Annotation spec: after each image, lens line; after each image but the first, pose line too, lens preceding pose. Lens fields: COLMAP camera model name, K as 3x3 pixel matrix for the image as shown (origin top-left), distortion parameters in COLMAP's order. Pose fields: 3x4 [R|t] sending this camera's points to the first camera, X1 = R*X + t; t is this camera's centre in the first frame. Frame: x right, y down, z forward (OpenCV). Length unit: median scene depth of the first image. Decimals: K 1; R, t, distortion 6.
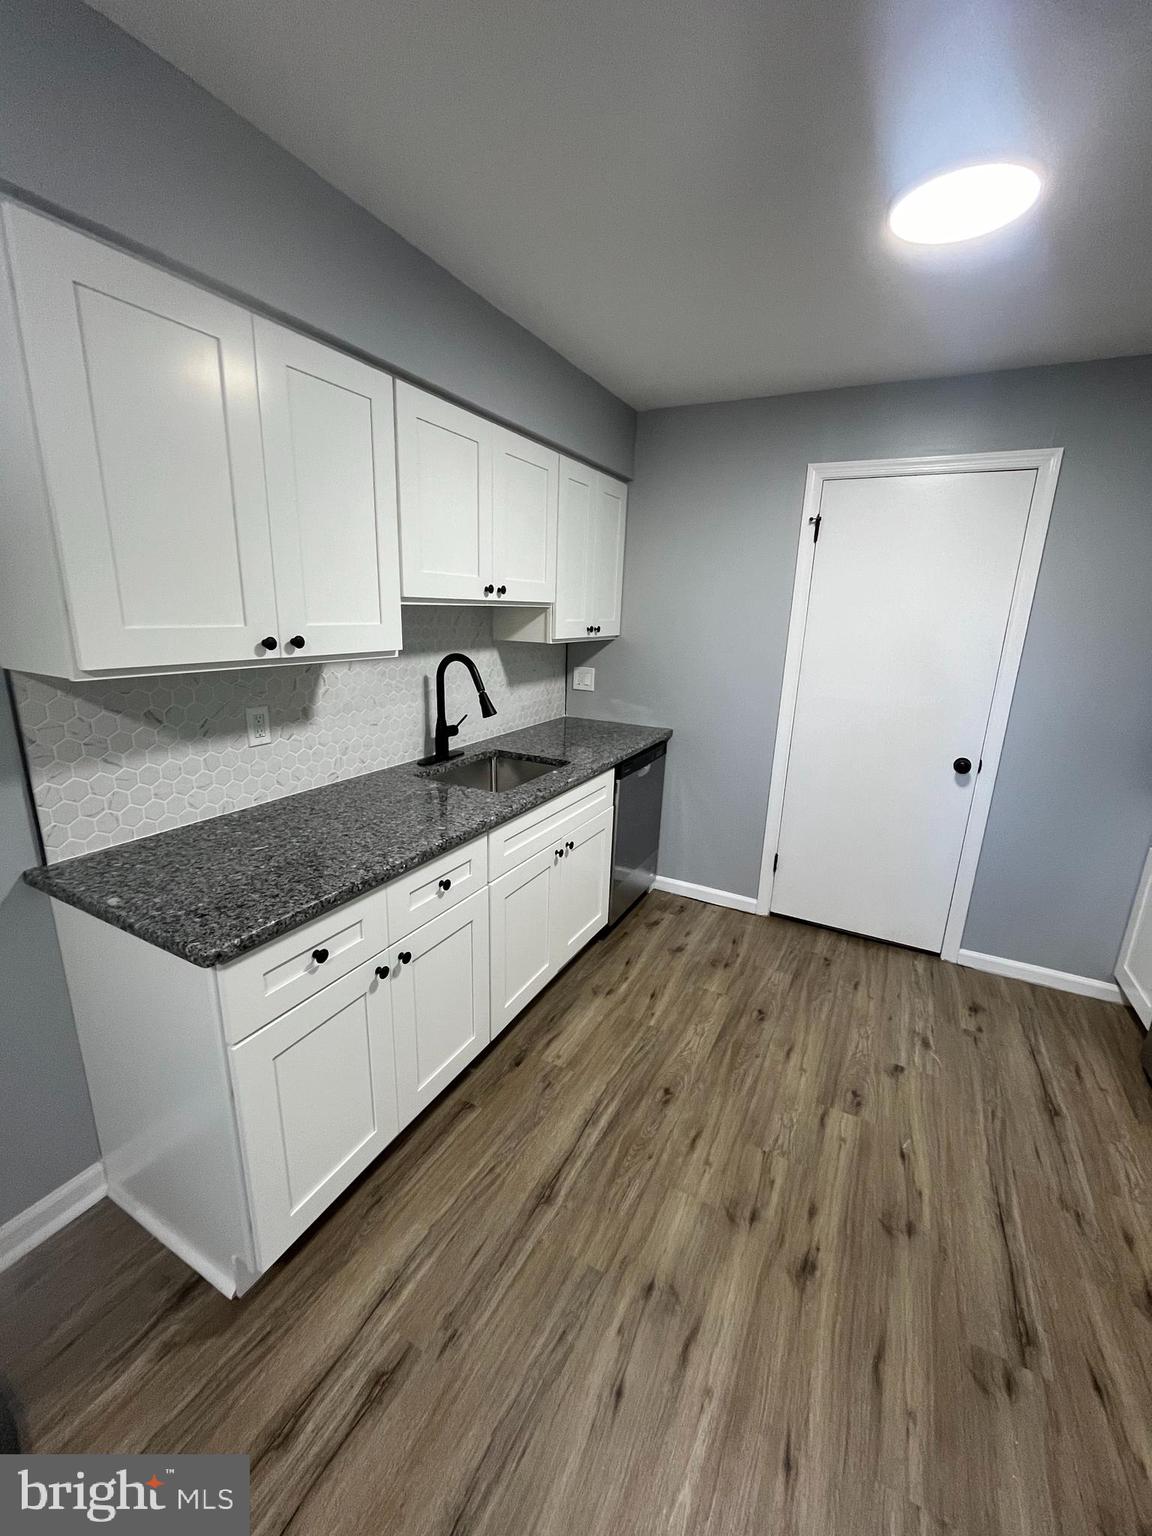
lens RADIAL K [[619.5, 0, 574.2], [0, 619.5, 766.3], [0, 0, 1]] dist [-0.002000, 0.000216]
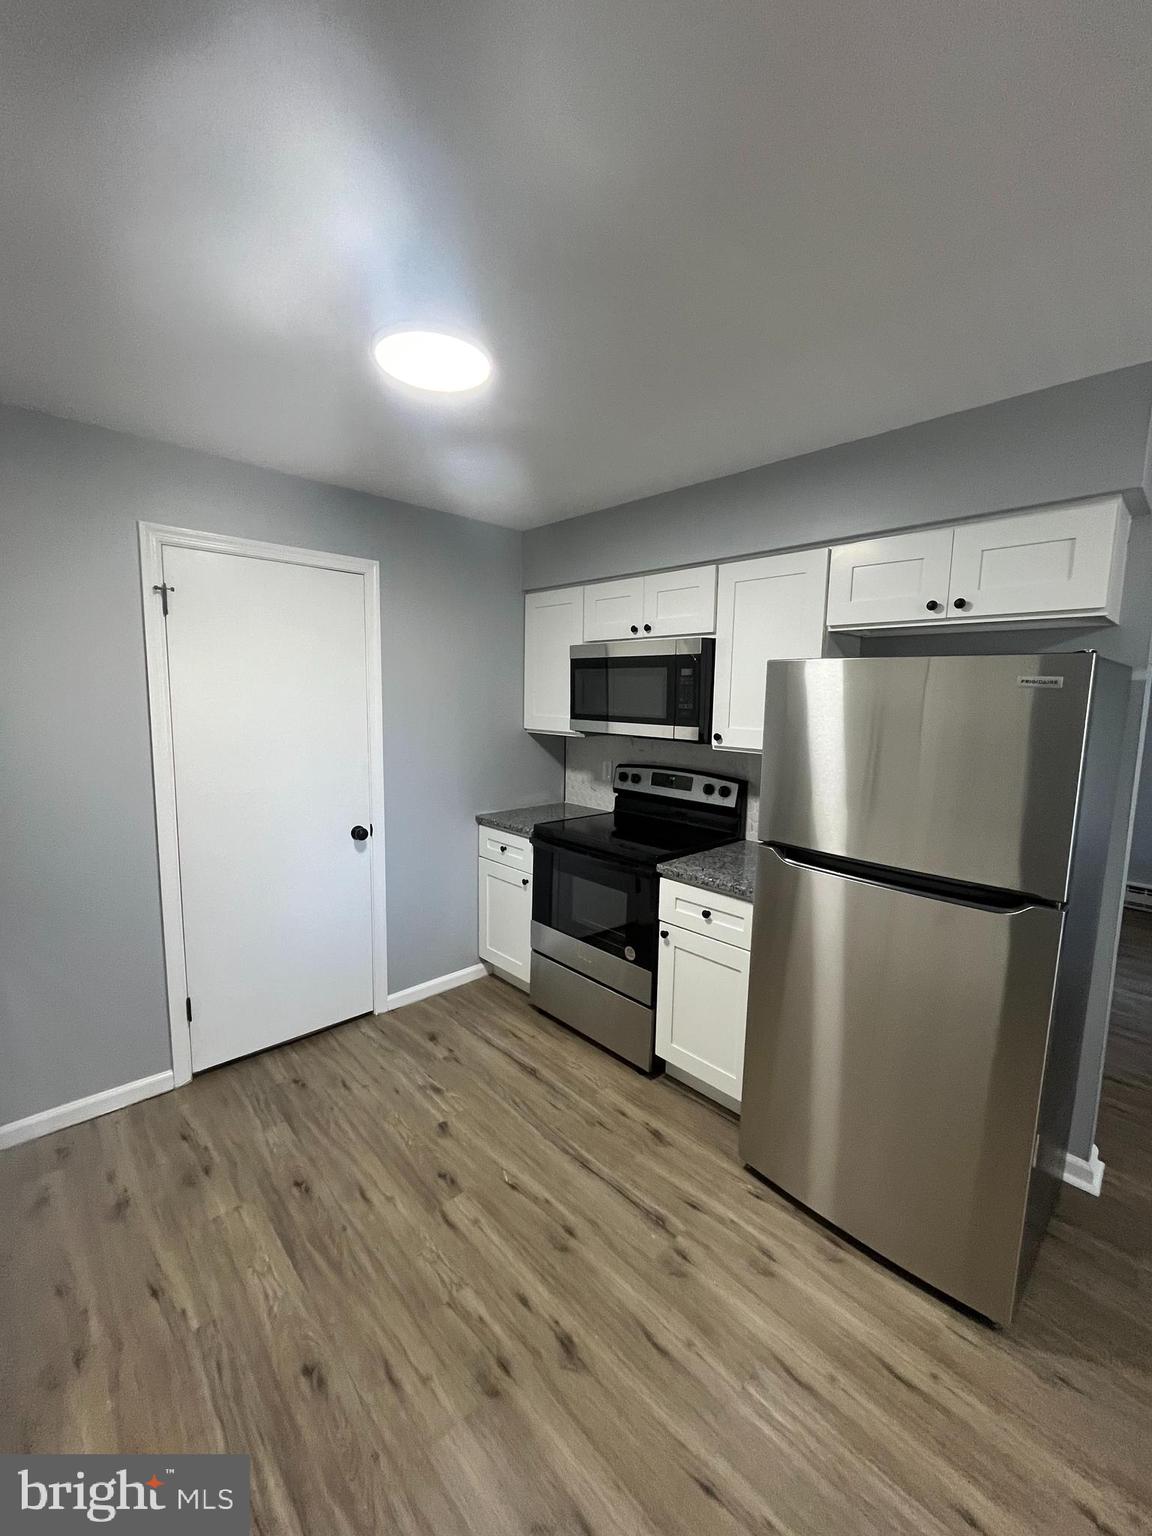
lens RADIAL K [[619.5, 0, 574.2], [0, 619.5, 766.3], [0, 0, 1]] dist [-0.002000, 0.000216]
pose [[0.322192, -0.137862, 0.936582, -0.289293], [0.229905, 0.971116, 0.063856, -0.112951], [-0.918333, 0.194751, 0.344581, 0.305166]]
